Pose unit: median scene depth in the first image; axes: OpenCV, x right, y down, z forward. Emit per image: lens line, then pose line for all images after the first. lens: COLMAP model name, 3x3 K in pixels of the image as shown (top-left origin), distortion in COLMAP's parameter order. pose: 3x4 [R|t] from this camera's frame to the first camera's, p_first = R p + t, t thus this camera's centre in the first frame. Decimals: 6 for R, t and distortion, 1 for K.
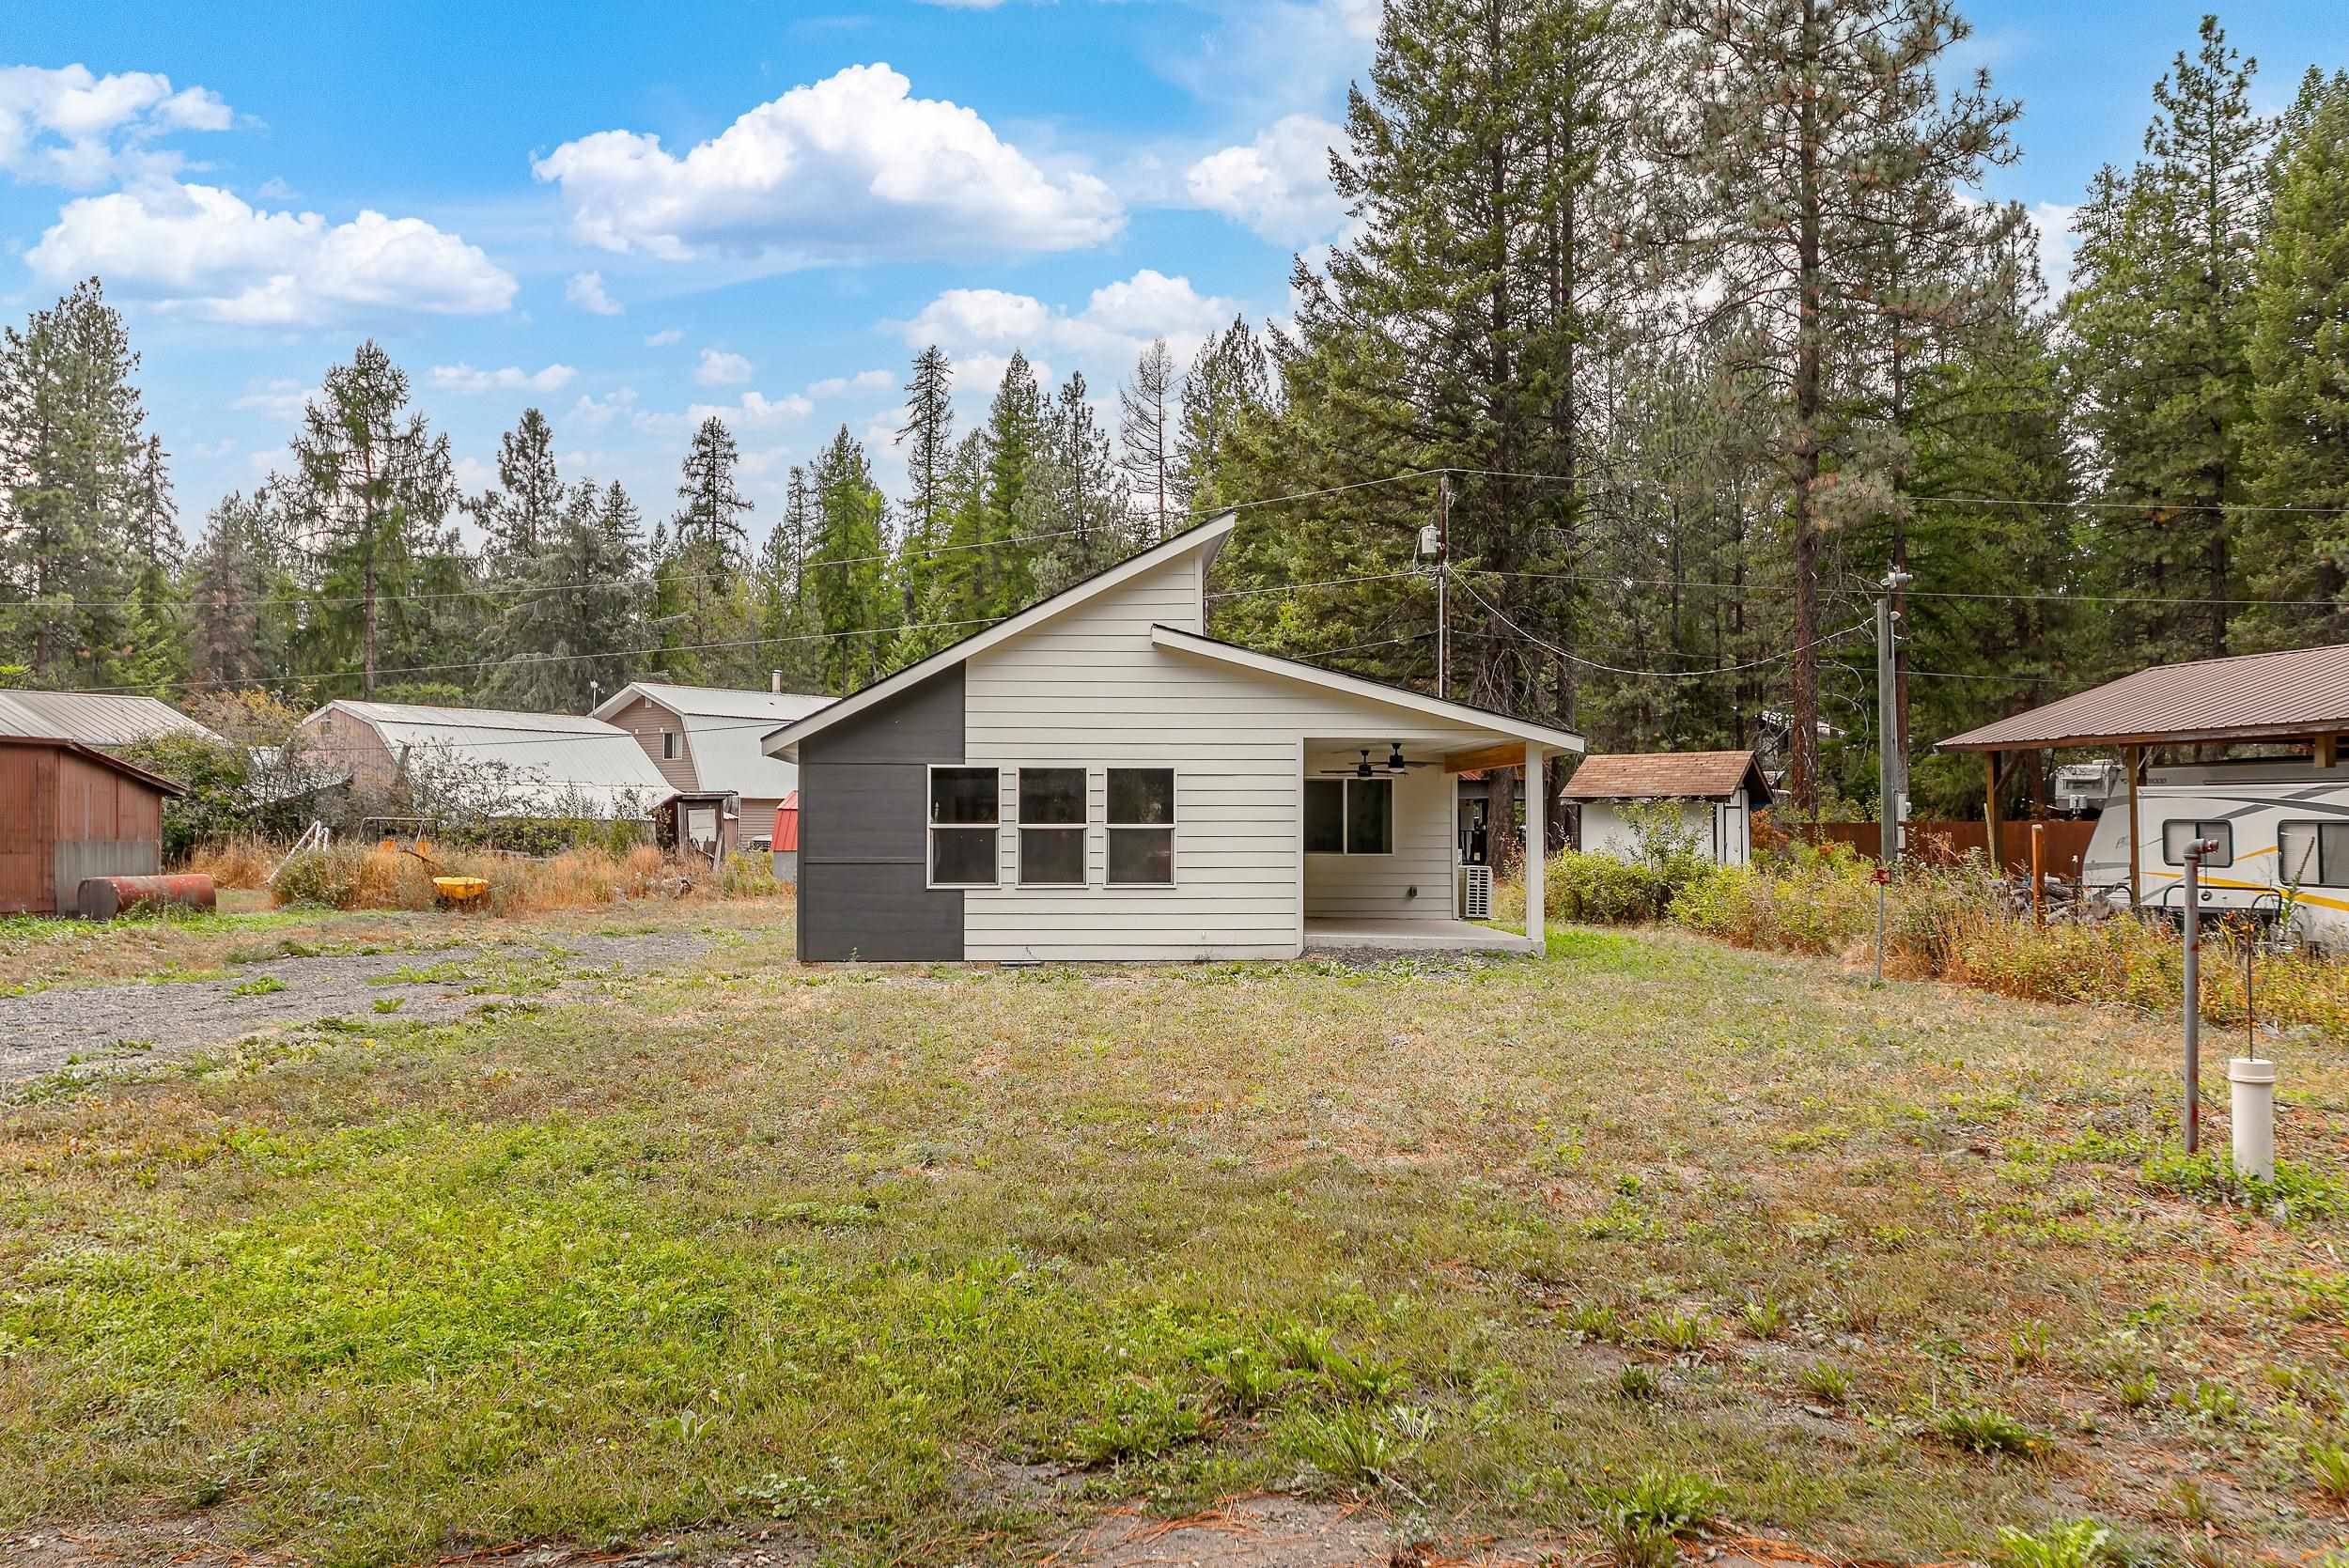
lens RADIAL K [[1669.4, 0, 1120.1], [0, 1669.4, 790.7], [0, 0, 1]] dist [-0.009395, 0.007981]
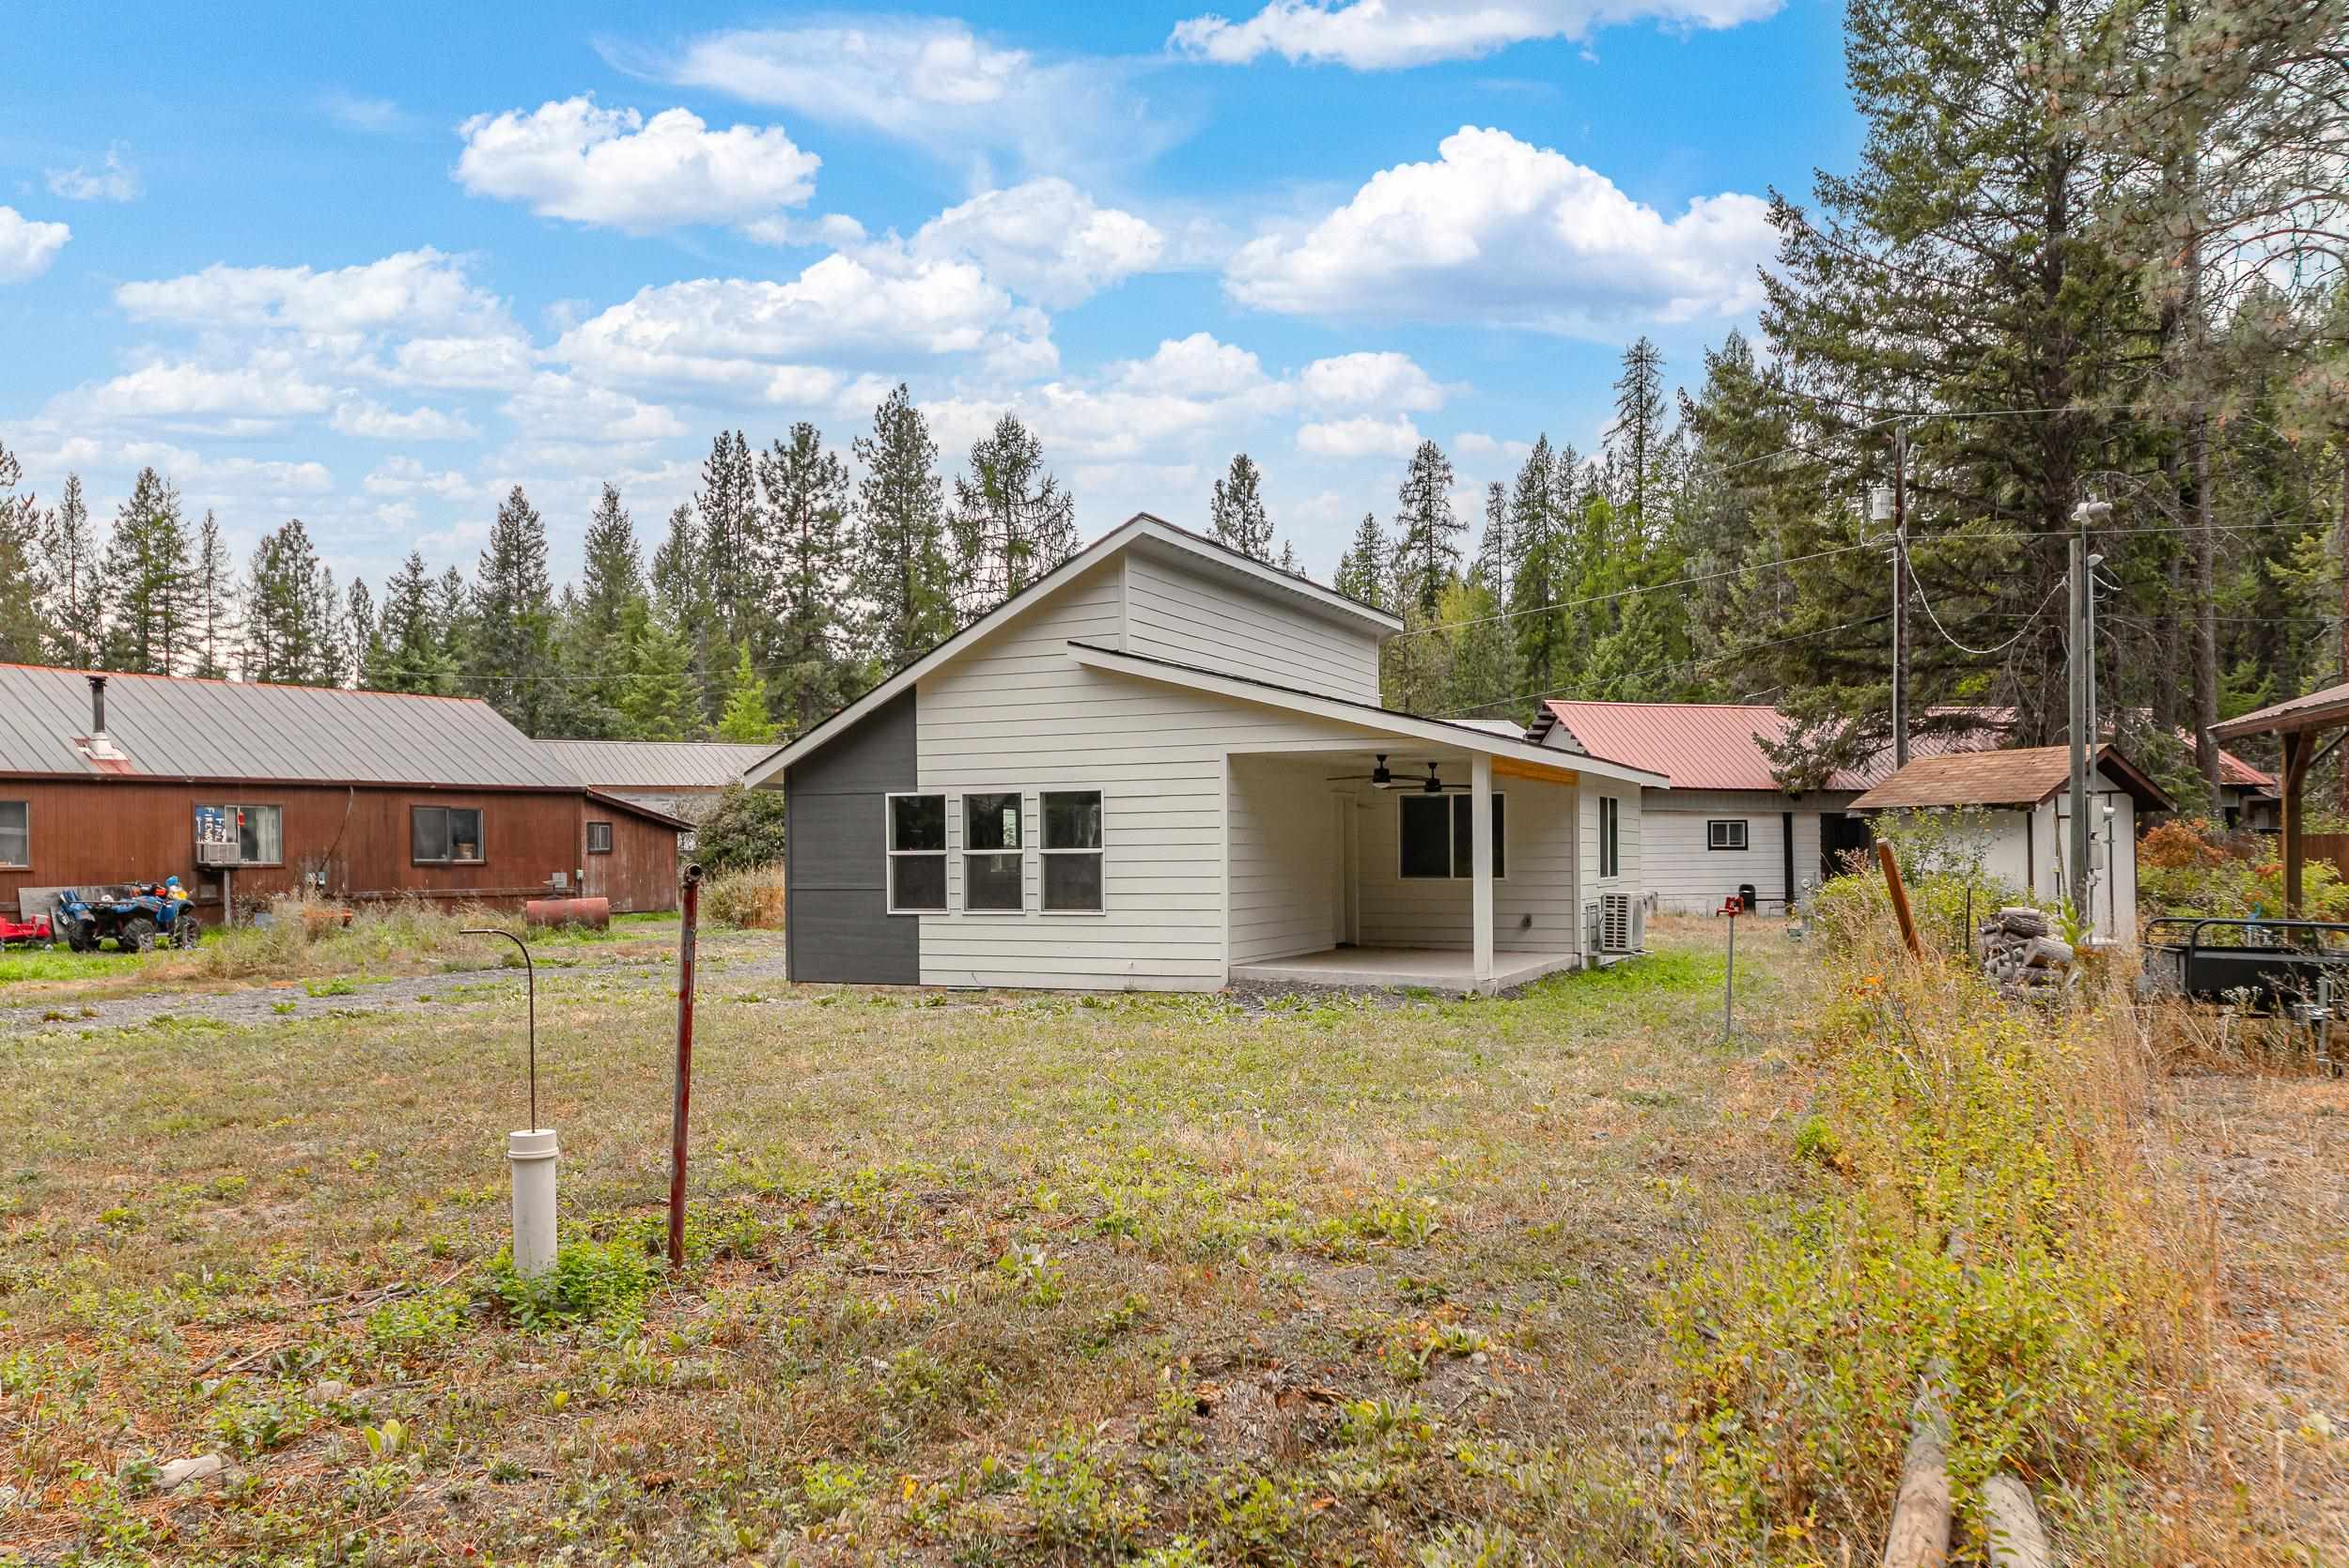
lens RADIAL K [[1669.4, 0, 1139.2], [0, 1669.4, 887.4], [0, 0, 1]] dist [-0.009395, 0.007981]
pose [[0.892225, -0.000895, -0.451591, 0.479220], [0.020978, 0.999001, 0.039466, 0.004678], [0.451104, -0.044686, 0.891352, 0.148840]]
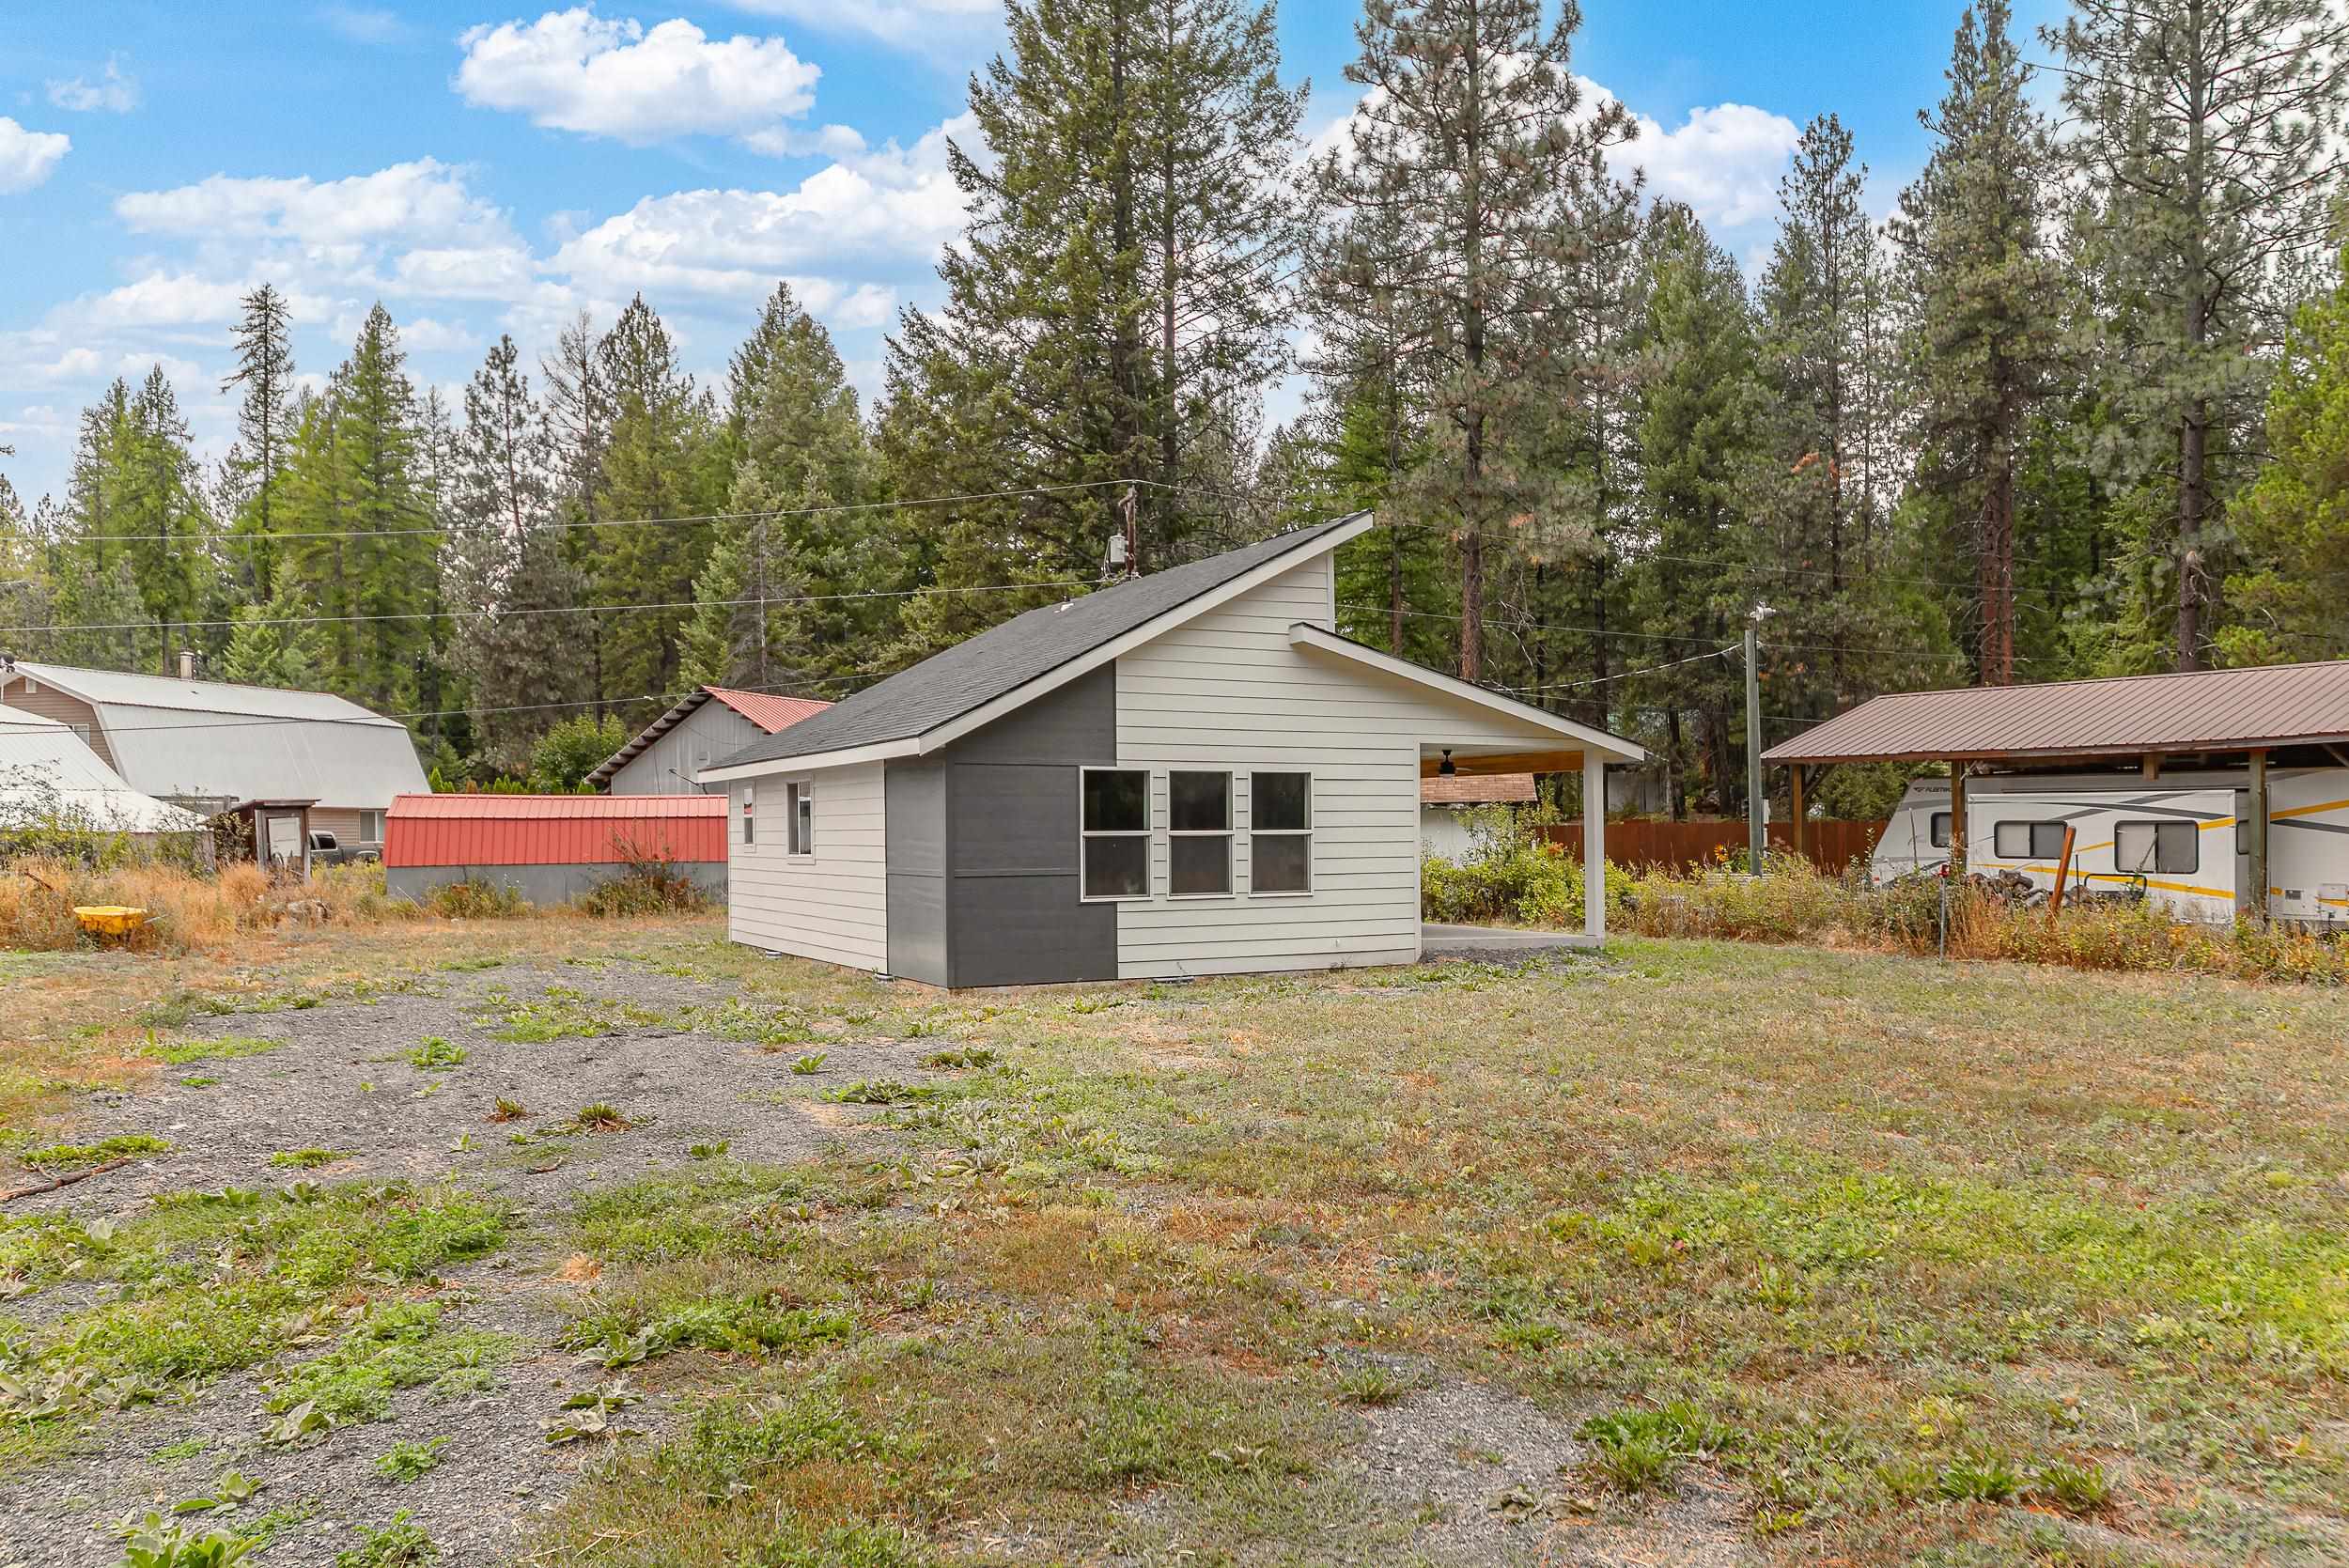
lens RADIAL K [[1669.4, 0, 1149.0], [0, 1669.4, 805.0], [0, 0, 1]] dist [-0.009395, 0.007981]
pose [[0.909575, -0.000388, 0.415539, -0.452695], [-0.001558, 0.999989, 0.004345, 0.001296], [-0.415536, -0.004600, 0.909565, 0.150361]]
